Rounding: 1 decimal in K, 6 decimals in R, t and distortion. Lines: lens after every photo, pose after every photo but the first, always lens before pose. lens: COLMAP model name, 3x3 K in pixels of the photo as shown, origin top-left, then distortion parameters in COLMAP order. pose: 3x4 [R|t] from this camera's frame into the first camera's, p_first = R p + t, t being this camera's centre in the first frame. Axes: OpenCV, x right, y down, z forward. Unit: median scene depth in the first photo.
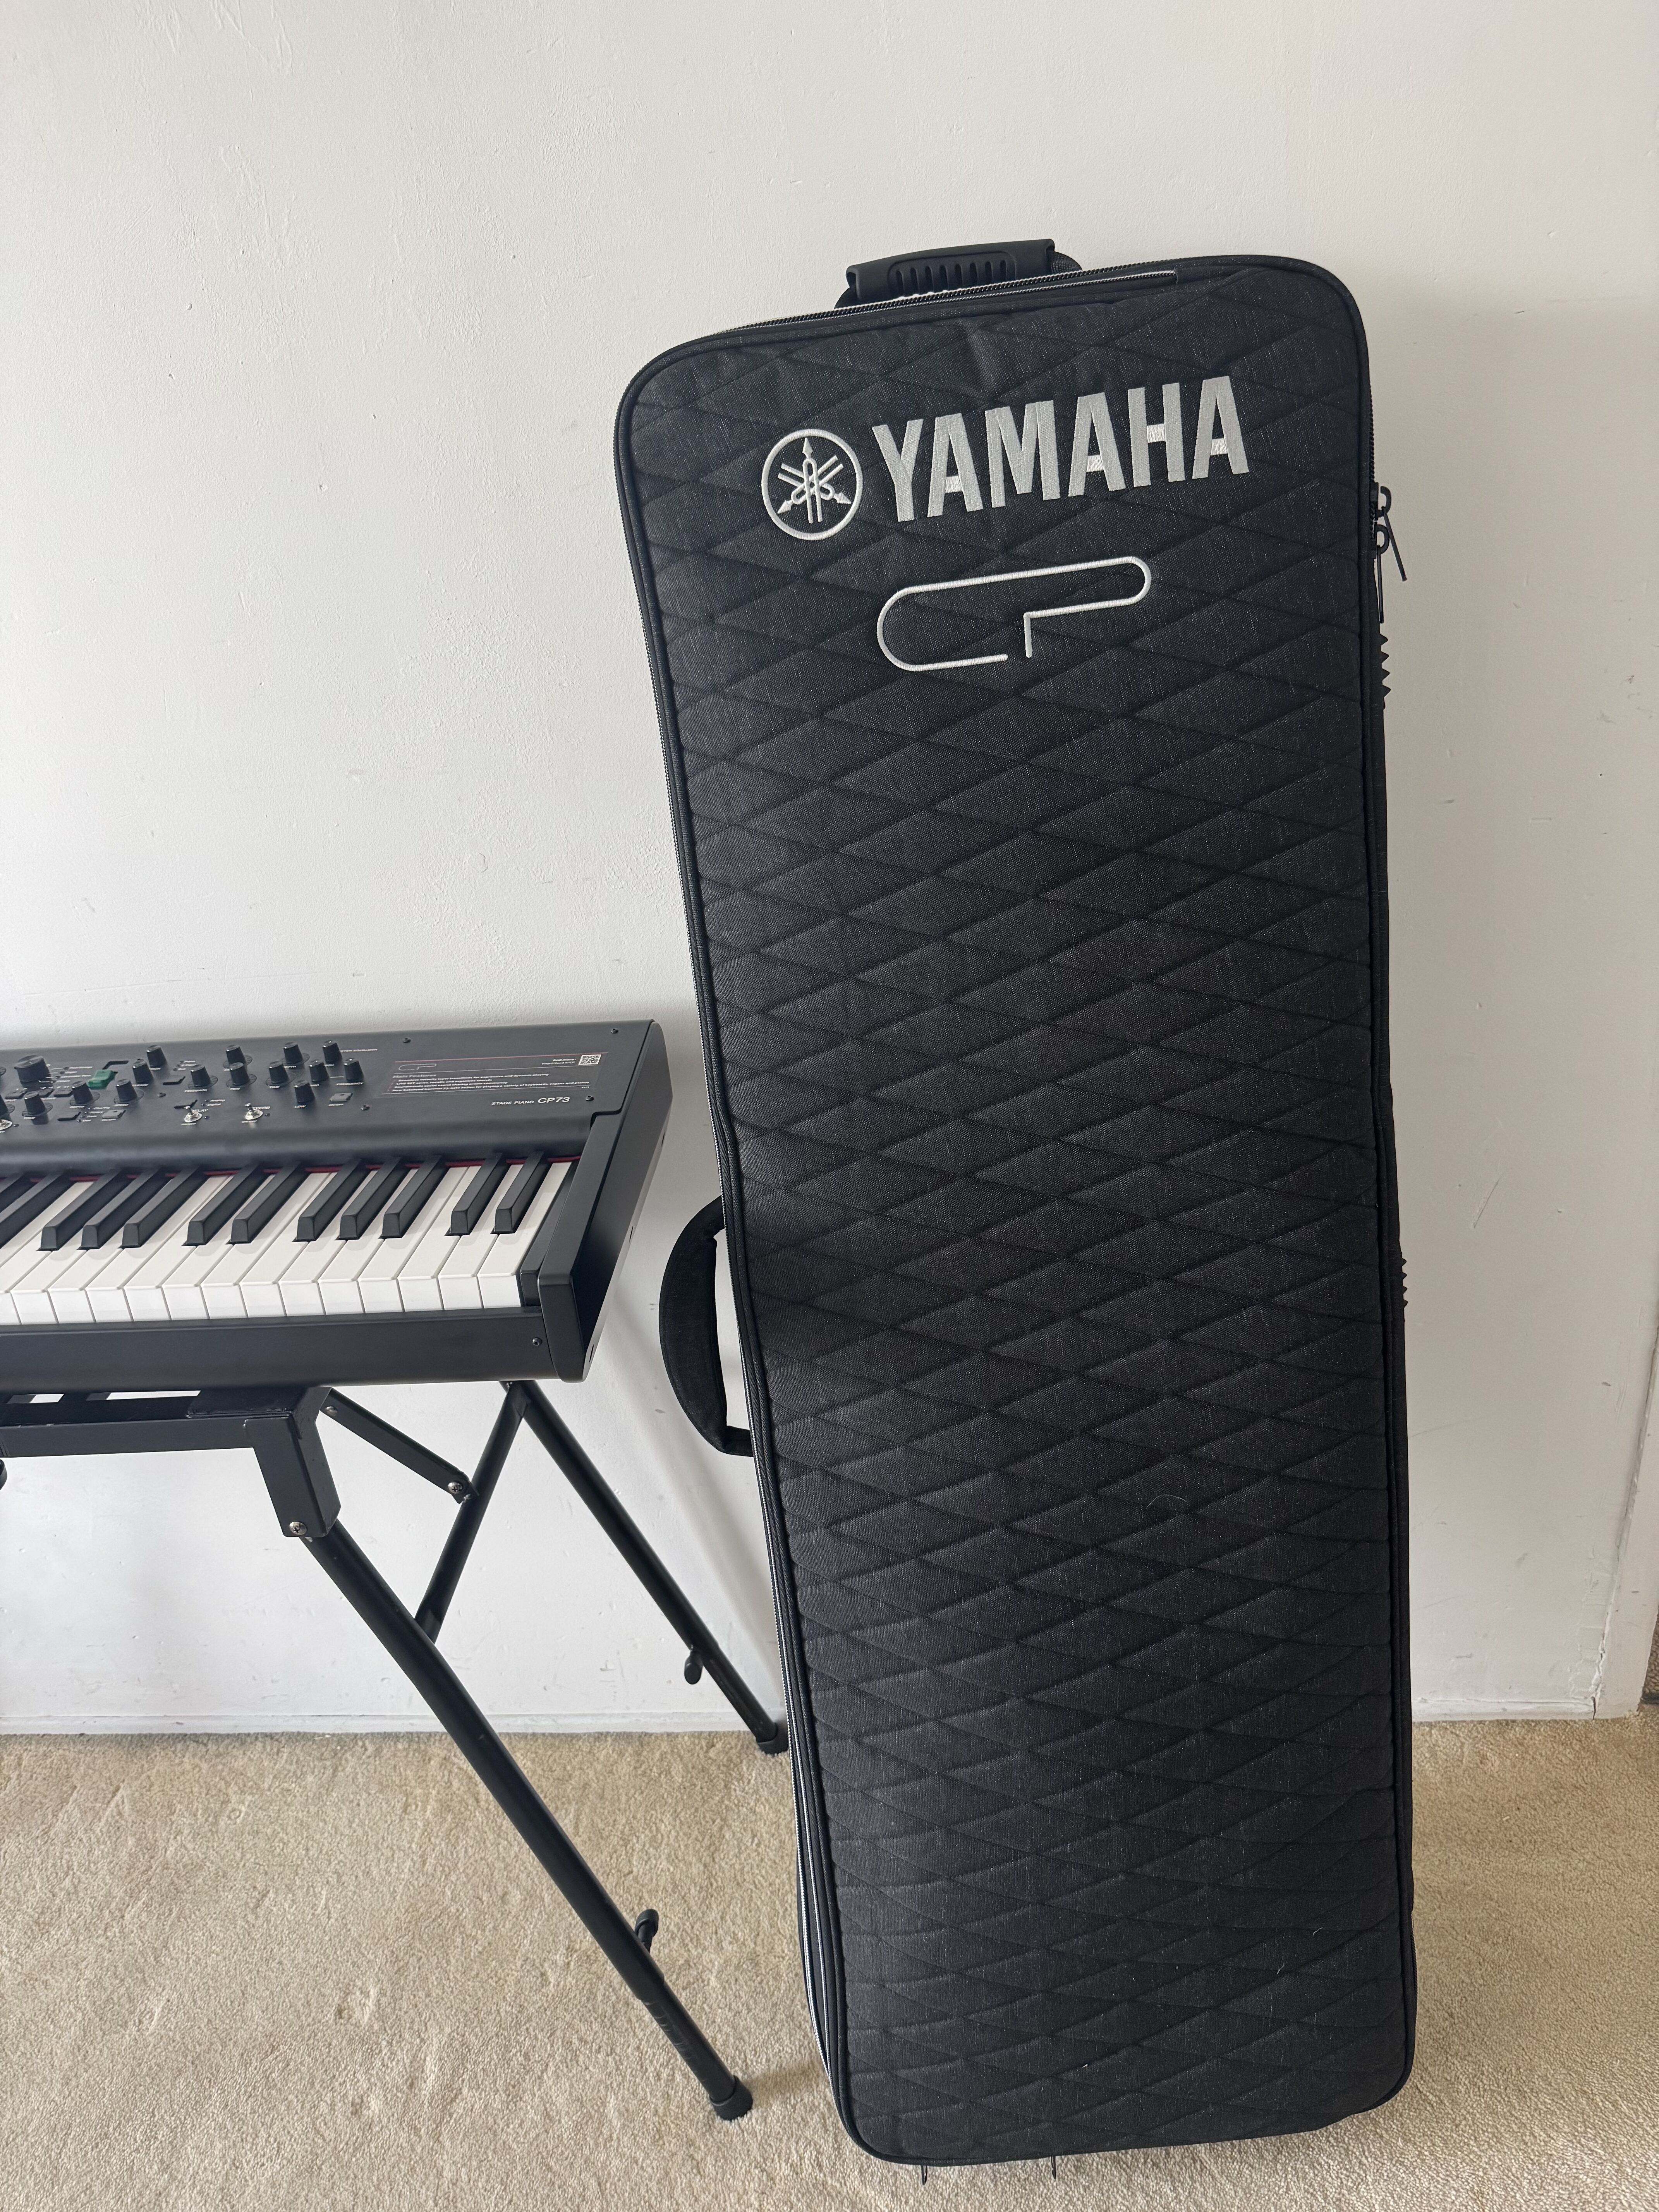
lens RADIAL K [[1574.2, 0, 825.8], [0, 1574.2, 1097.8], [0, 0, 1]] dist [0.168750, -0.410582]
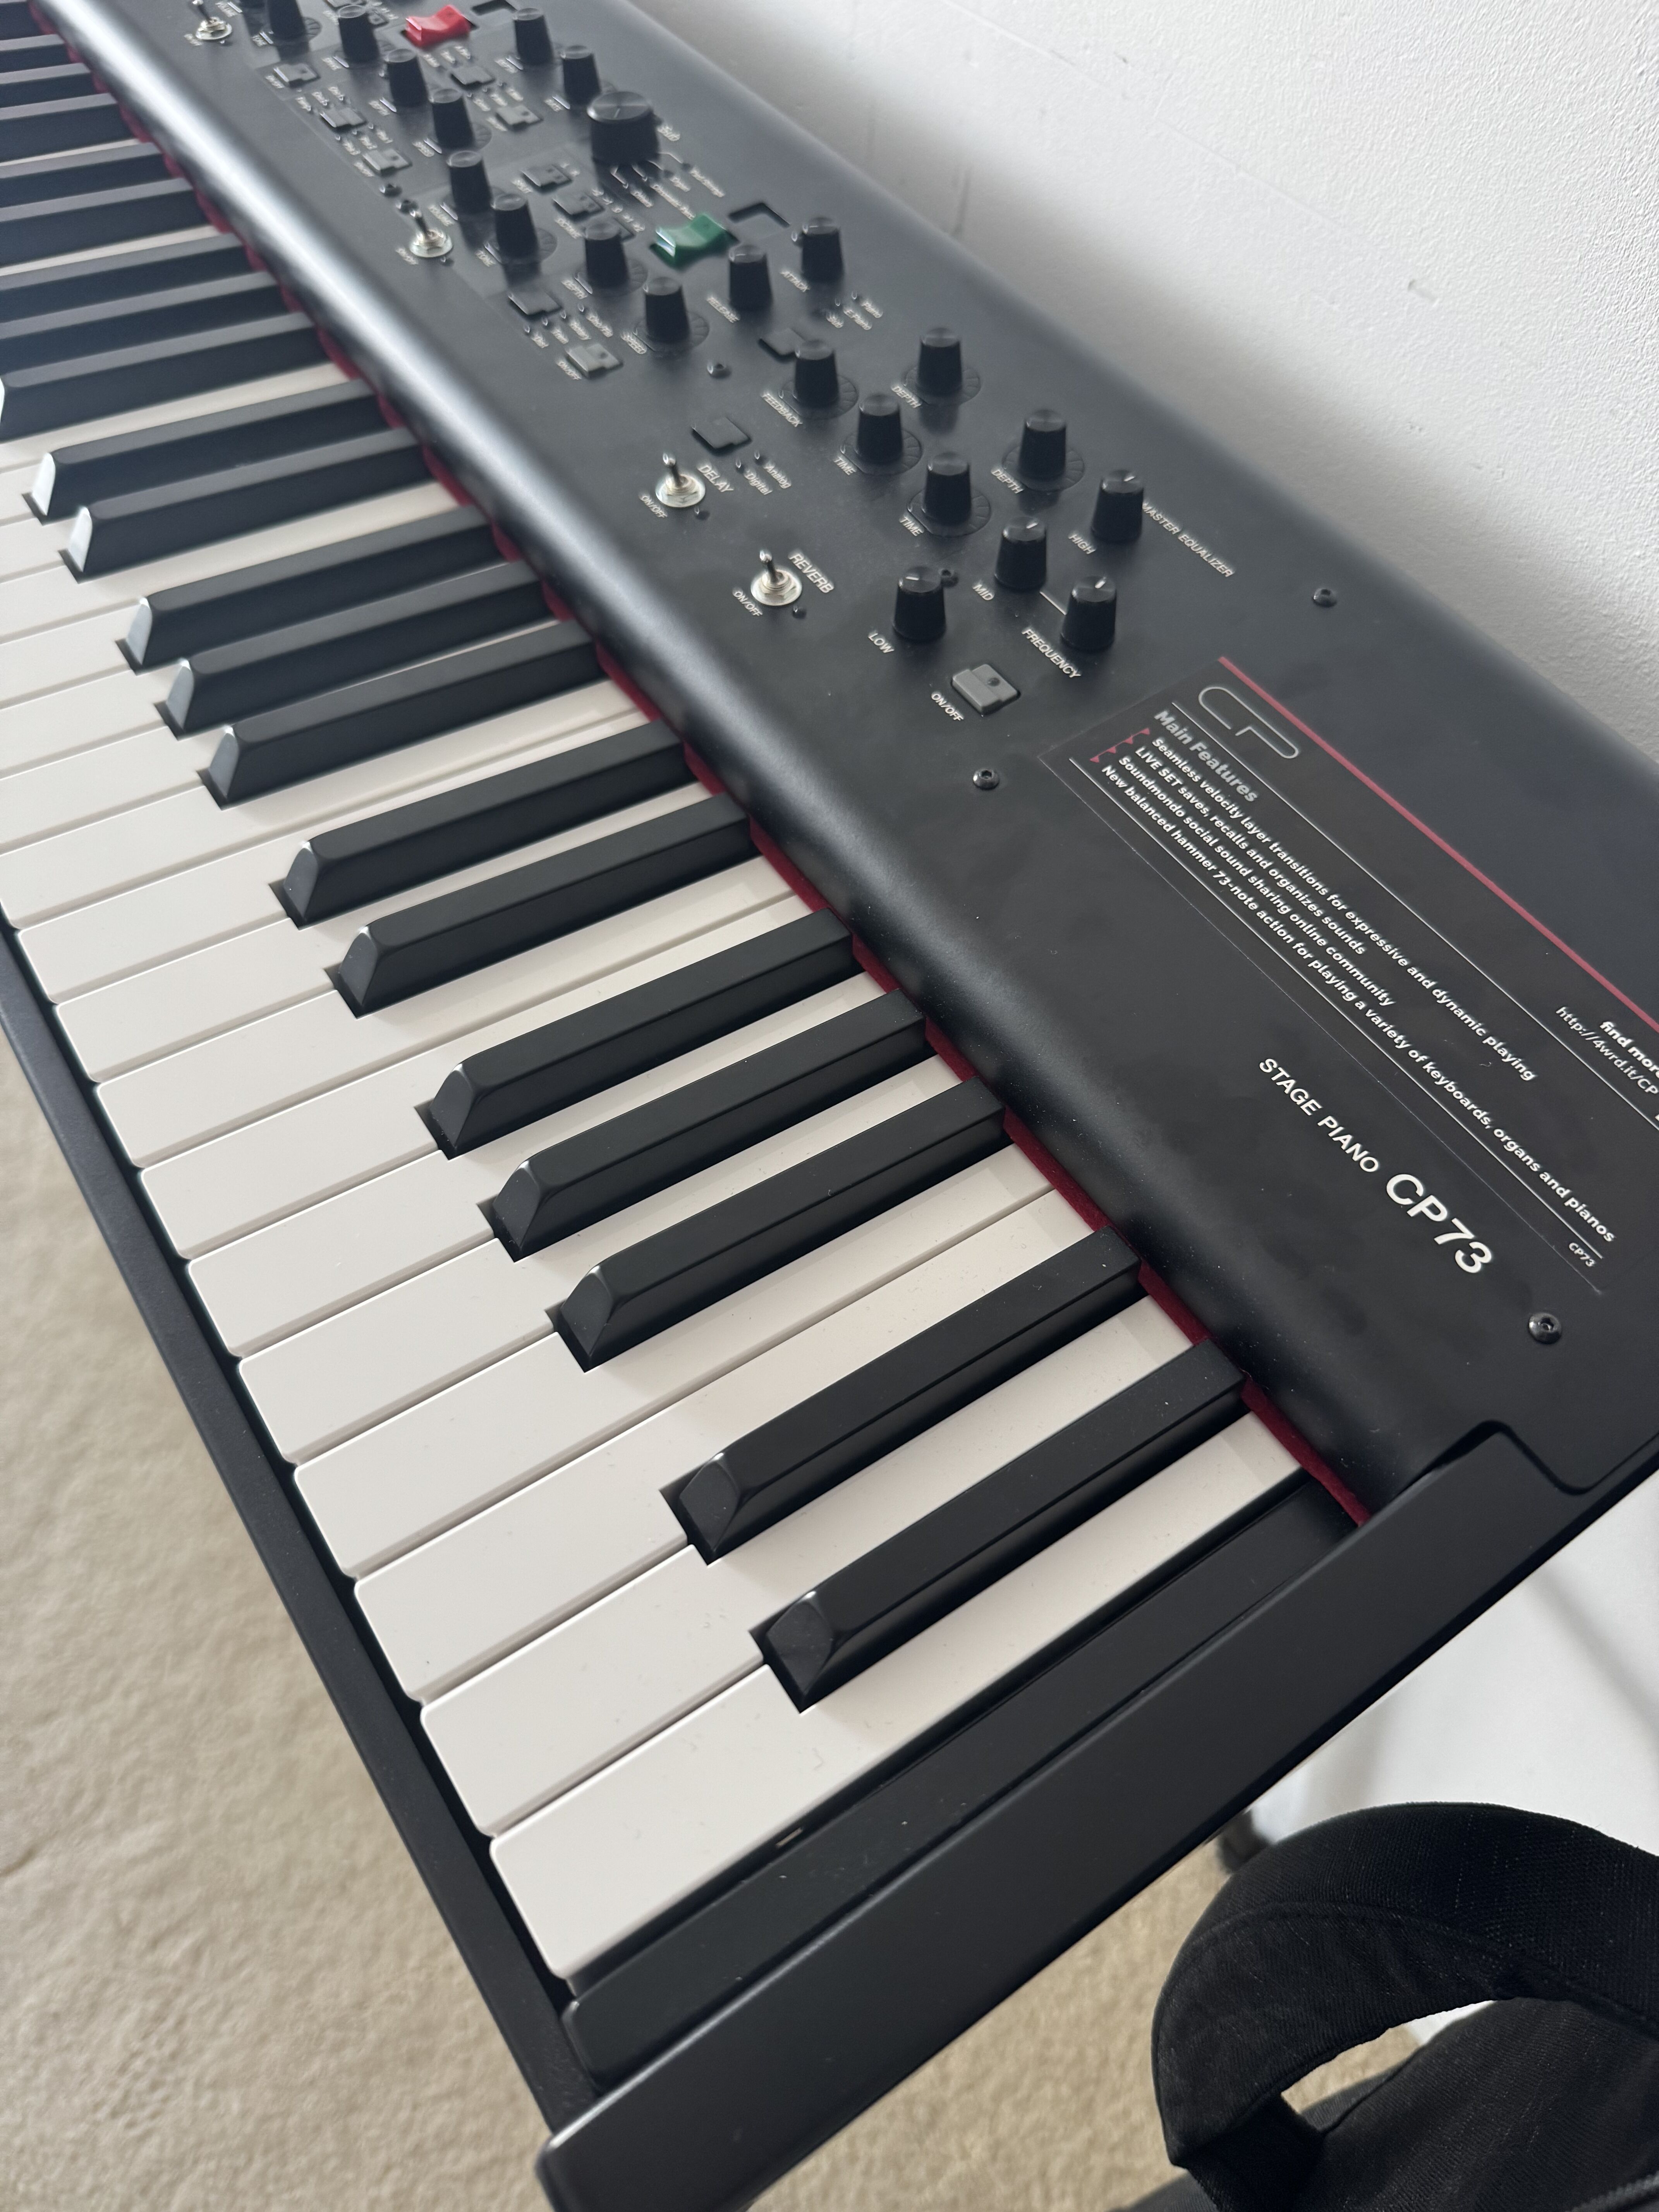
lens RADIAL K [[1574.2, 0, 825.8], [0, 1574.2, 1097.8], [0, 0, 1]] dist [0.168750, -0.410582]
pose [[0.594624, 0.711354, -0.374698, -0.165105], [-0.406544, 0.668094, 0.623195, -0.144381], [0.693646, -0.218235, 0.686461, 0.835927]]
